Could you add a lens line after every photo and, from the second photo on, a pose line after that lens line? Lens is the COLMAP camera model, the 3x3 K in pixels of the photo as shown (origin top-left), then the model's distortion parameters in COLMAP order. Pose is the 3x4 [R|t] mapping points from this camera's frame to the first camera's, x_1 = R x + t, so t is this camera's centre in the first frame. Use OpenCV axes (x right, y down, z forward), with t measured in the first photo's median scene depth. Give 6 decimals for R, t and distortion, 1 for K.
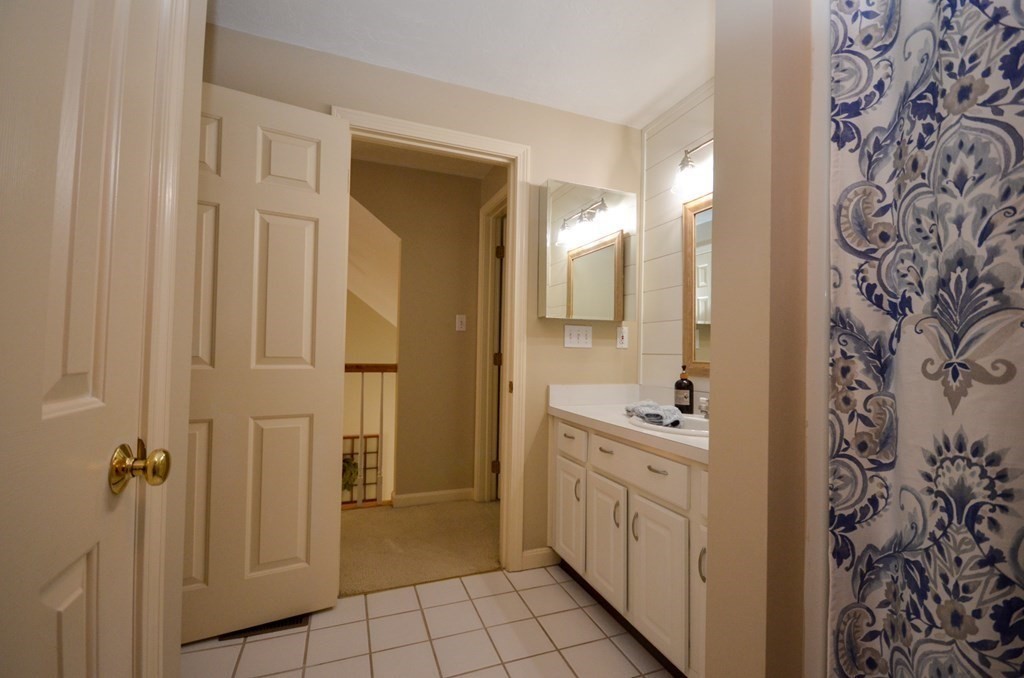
lens RADIAL K [[445.3, 0, 522.1], [0, 445.3, 340.7], [0, 0, 1]] dist [0.002017, -0.009190]
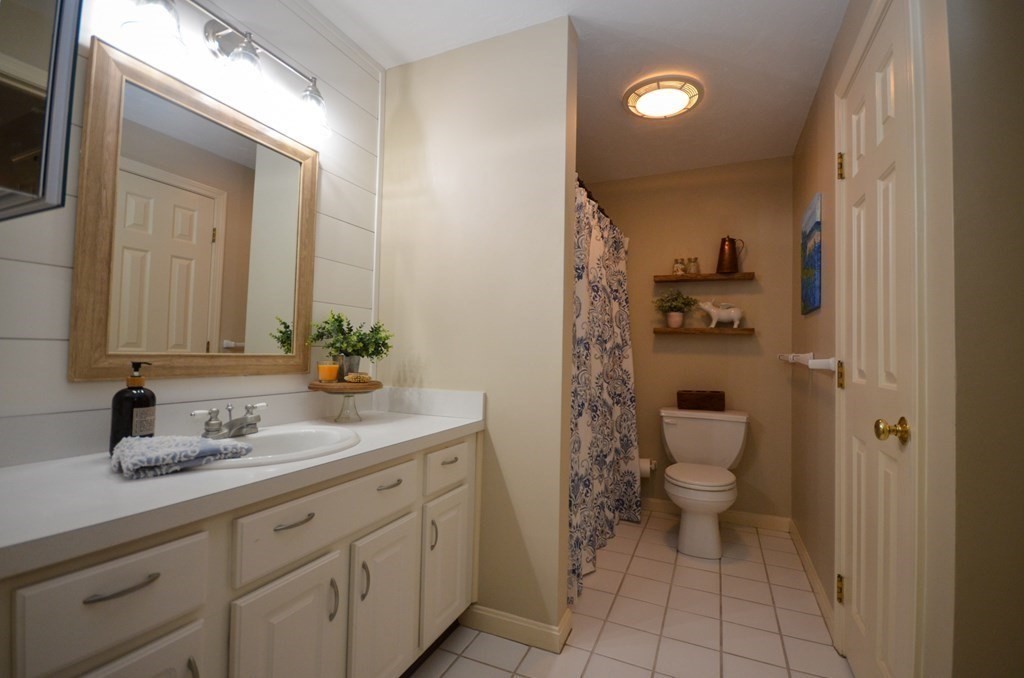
lens RADIAL K [[445.3, 0, 522.1], [0, 445.3, 340.7], [0, 0, 1]] dist [0.002017, -0.009190]
pose [[-0.692205, -0.011142, 0.721615, -0.526823], [-0.050668, 0.998164, -0.033191, 0.030786], [-0.719920, -0.059538, -0.691498, 1.459224]]
